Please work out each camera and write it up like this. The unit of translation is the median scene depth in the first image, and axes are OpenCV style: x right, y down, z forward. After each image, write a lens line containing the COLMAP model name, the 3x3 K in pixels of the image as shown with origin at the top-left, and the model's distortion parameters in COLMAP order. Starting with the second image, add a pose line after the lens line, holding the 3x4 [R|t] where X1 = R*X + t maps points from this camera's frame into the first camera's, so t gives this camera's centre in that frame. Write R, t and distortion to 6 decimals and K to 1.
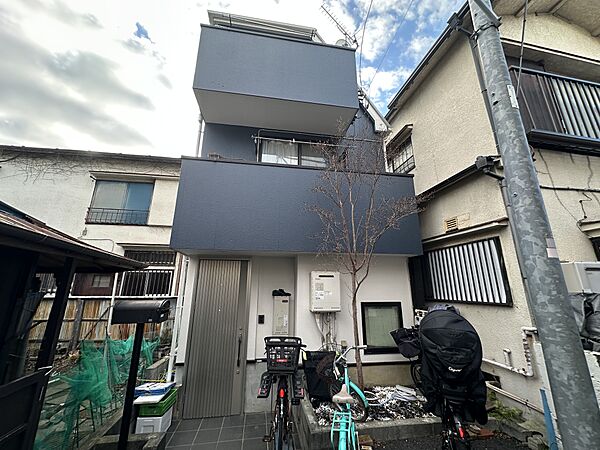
lens RADIAL K [[237.5, 0, 300.0], [0, 237.5, 225.0], [0, 0, 1]] dist [-0.003776, 0.000011]
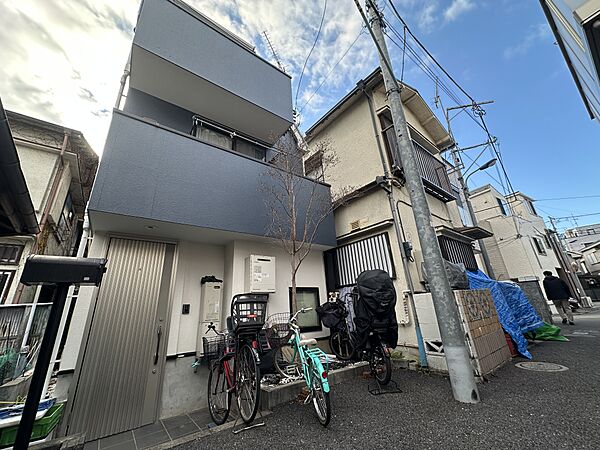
lens RADIAL K [[239.7, 0, 300.0], [0, 239.7, 225.0], [0, 0, 1]] dist [0.000167, -0.000192]
pose [[0.884326, 0.103612, 0.455227, -0.241893], [-0.058715, 0.992003, -0.111725, 0.164822], [-0.463162, 0.072073, 0.883338, -0.031196]]
